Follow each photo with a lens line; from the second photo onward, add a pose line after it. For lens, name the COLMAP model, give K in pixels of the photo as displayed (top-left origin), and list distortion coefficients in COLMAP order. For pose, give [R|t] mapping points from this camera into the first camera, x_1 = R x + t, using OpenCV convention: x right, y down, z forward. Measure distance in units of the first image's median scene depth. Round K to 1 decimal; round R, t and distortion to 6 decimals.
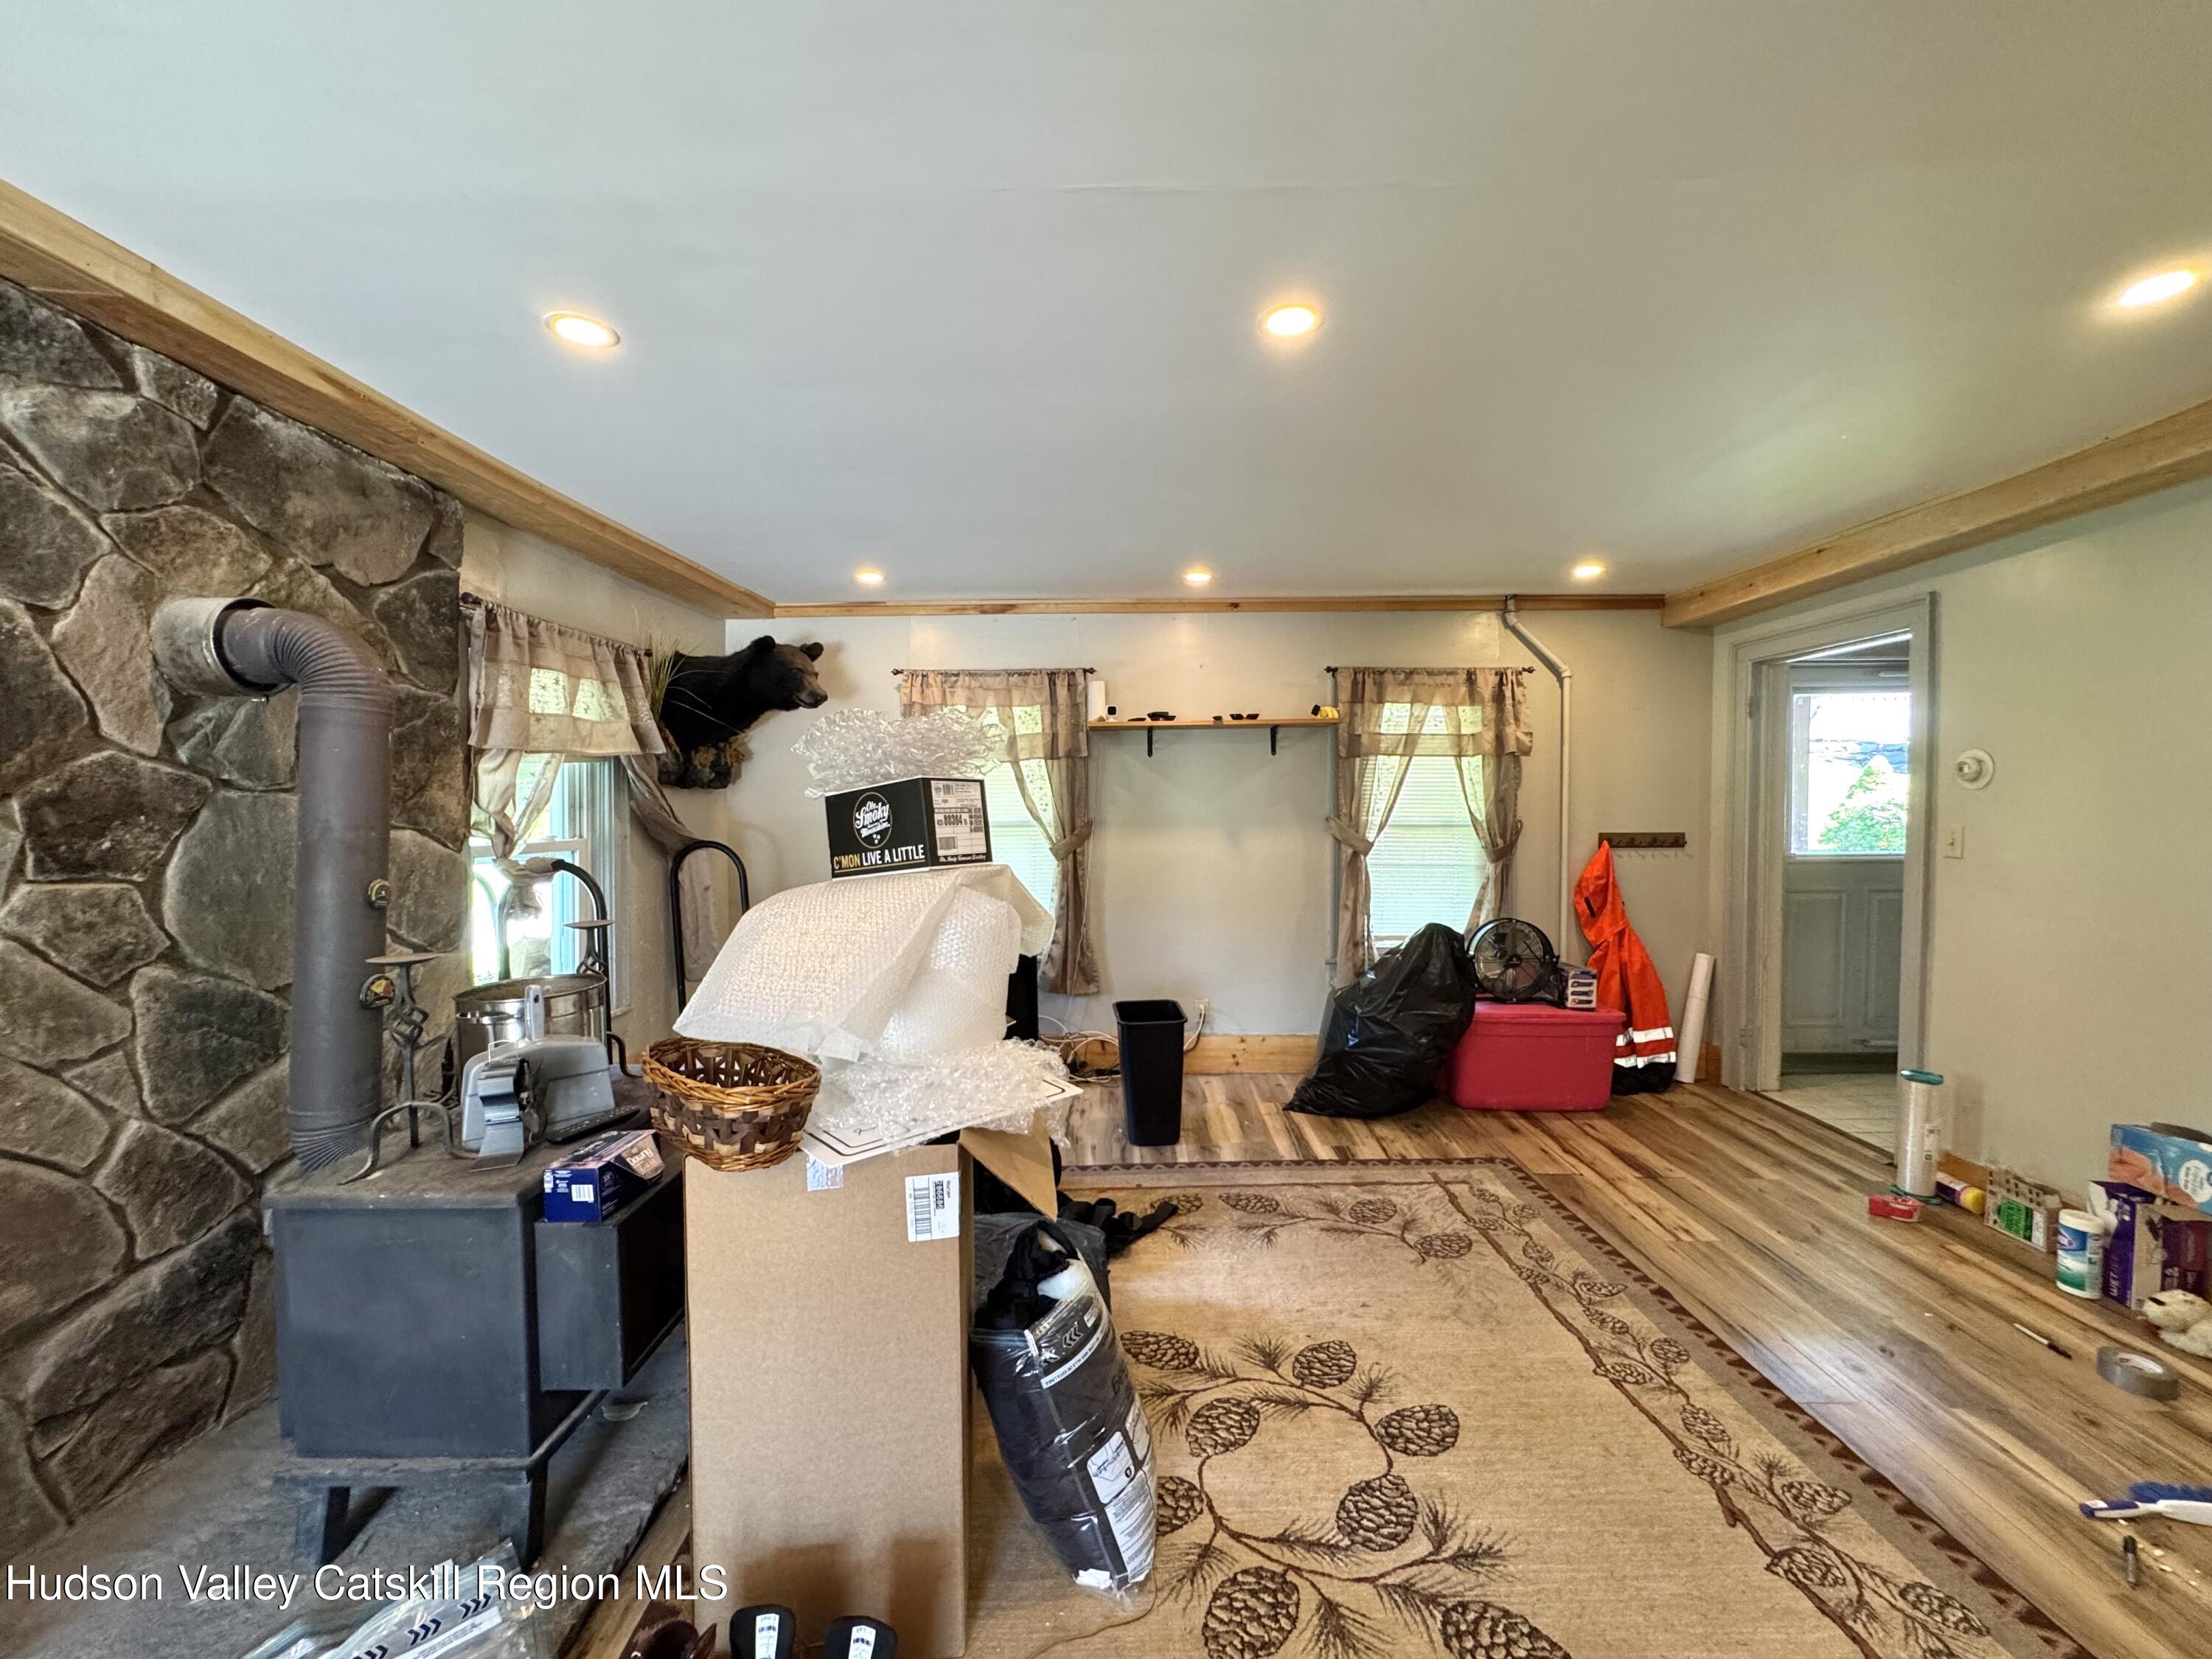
lens RADIAL K [[883.9, 0, 1104.8], [0, 883.9, 836.0], [0, 0, 1]] dist [-0.001491, 0.000121]
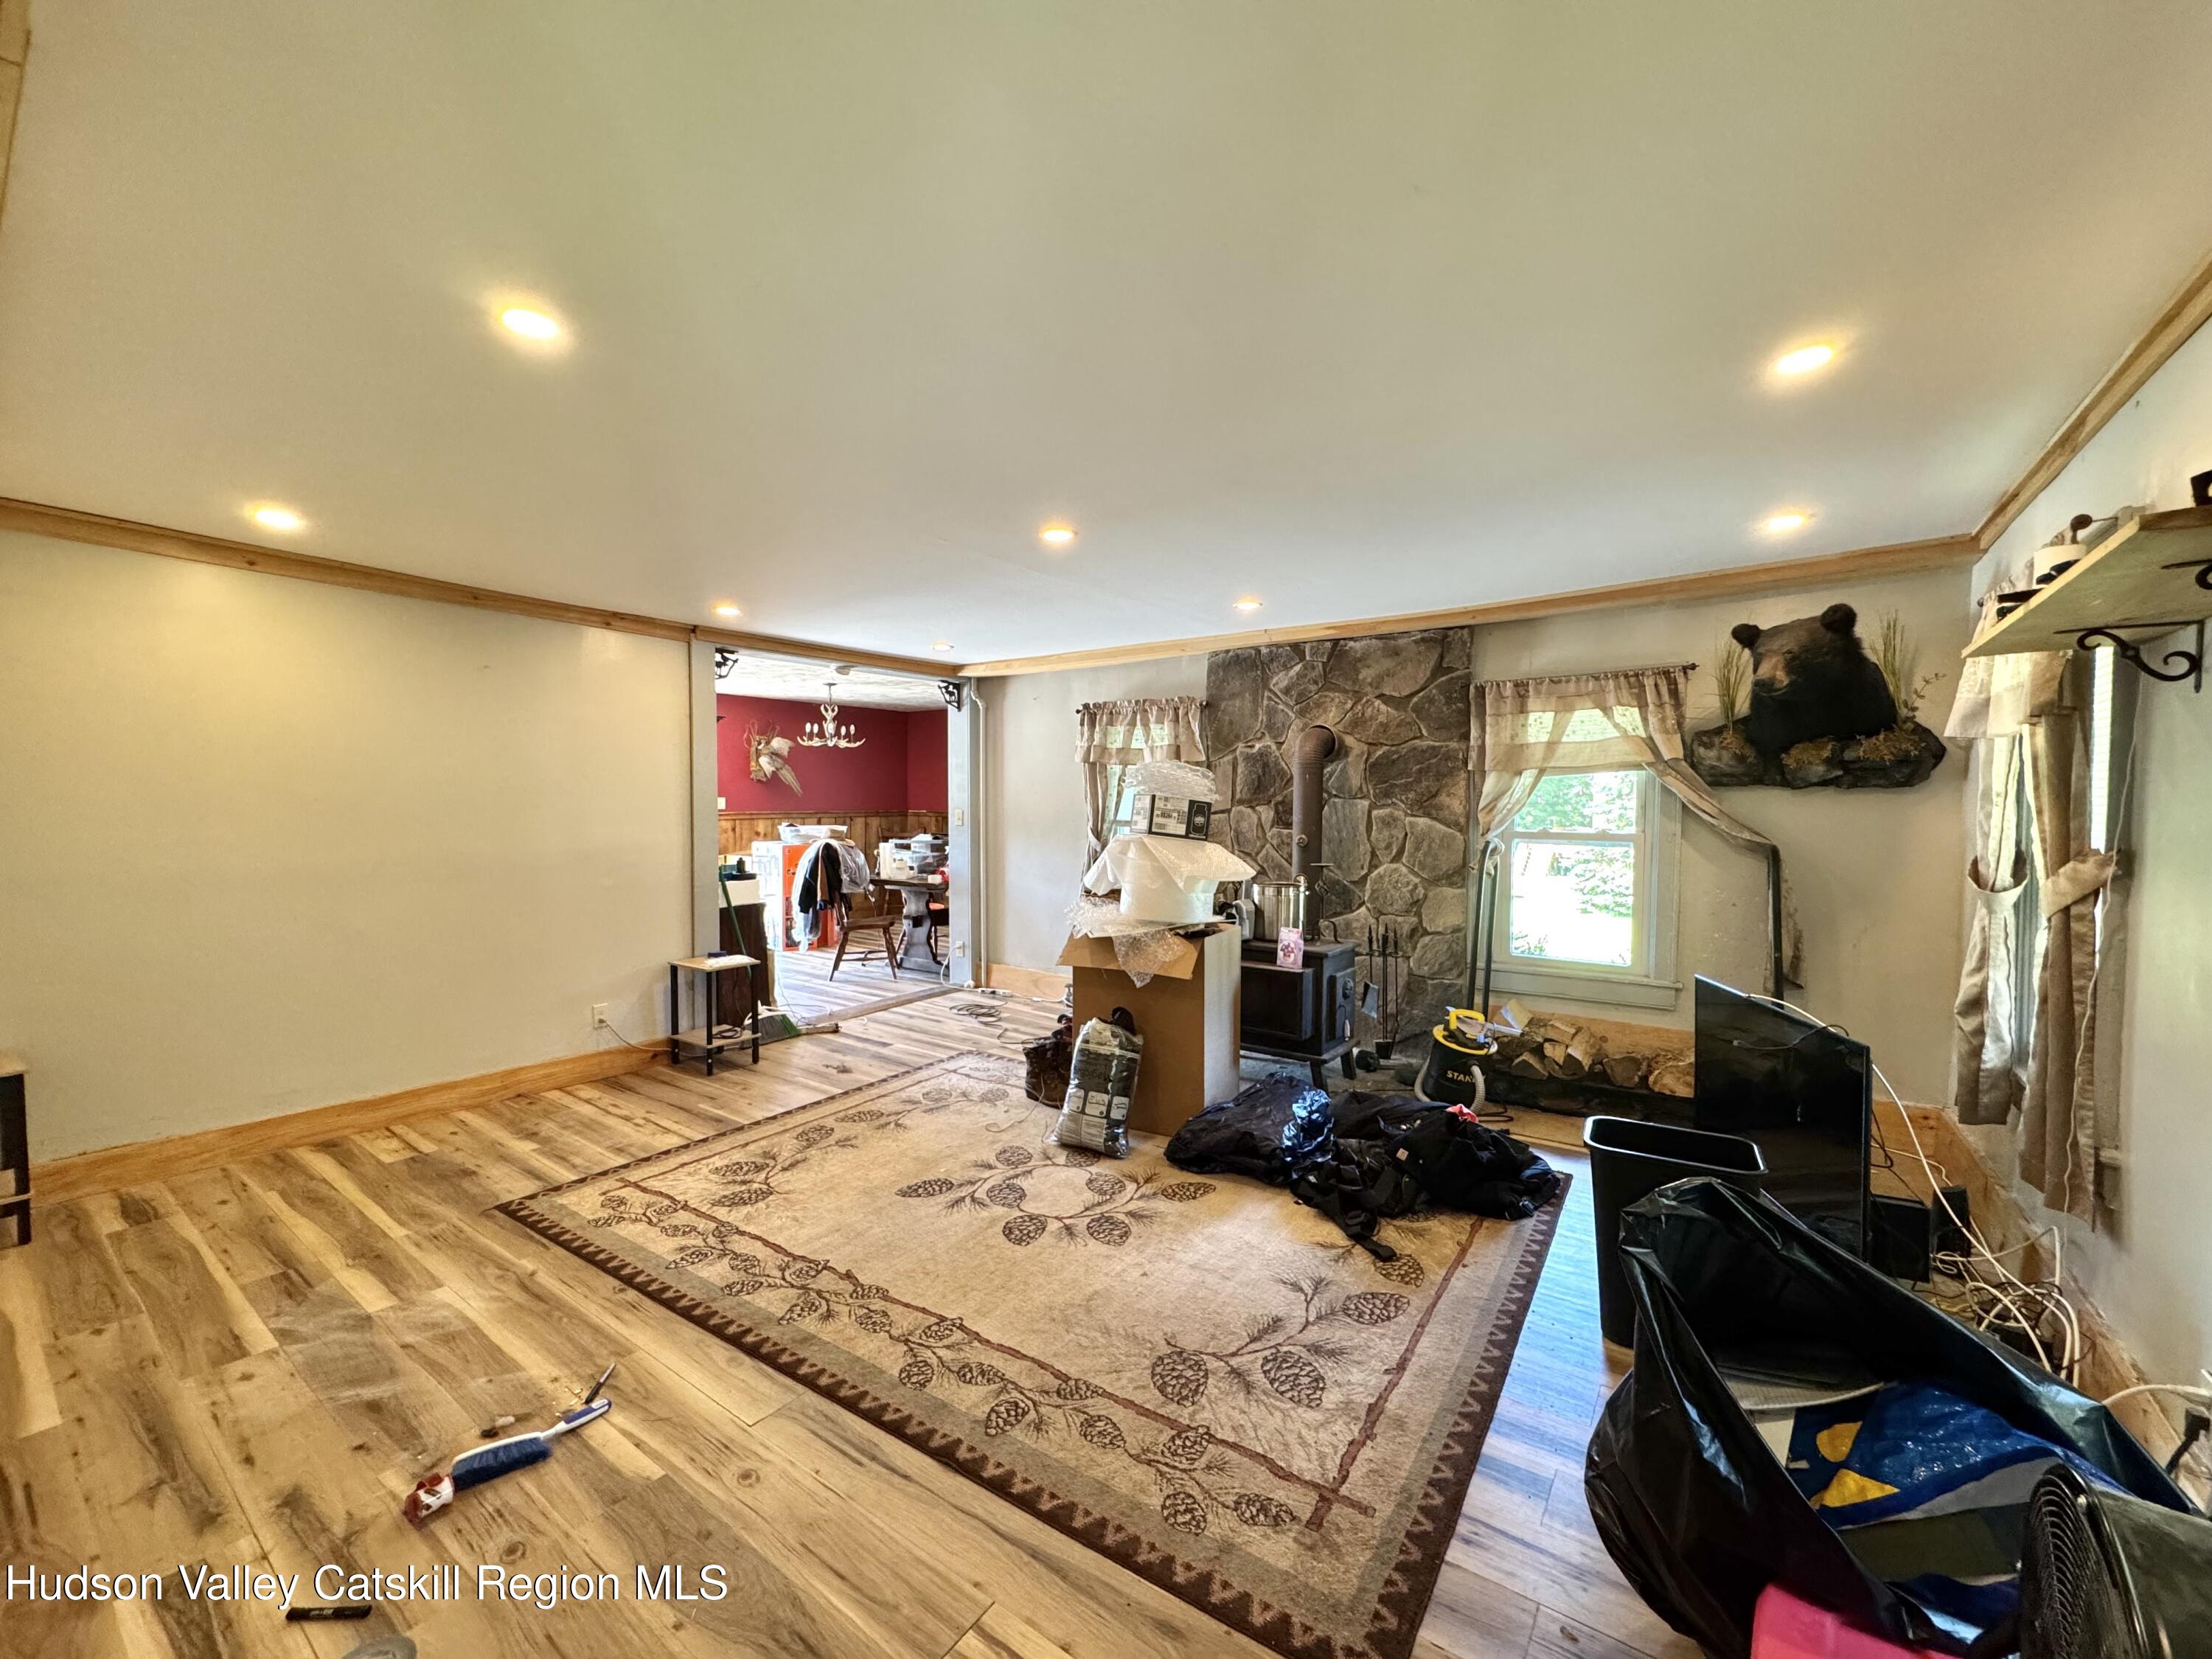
lens RADIAL K [[883.9, 0, 1100.9], [0, 883.9, 832.1], [0, 0, 1]] dist [-0.001491, 0.000121]
pose [[-0.577498, 0.030632, -0.815817, 1.304150], [-0.028746, 0.997913, 0.057818, -0.073606], [0.815886, 0.056842, -0.575412, 1.699010]]
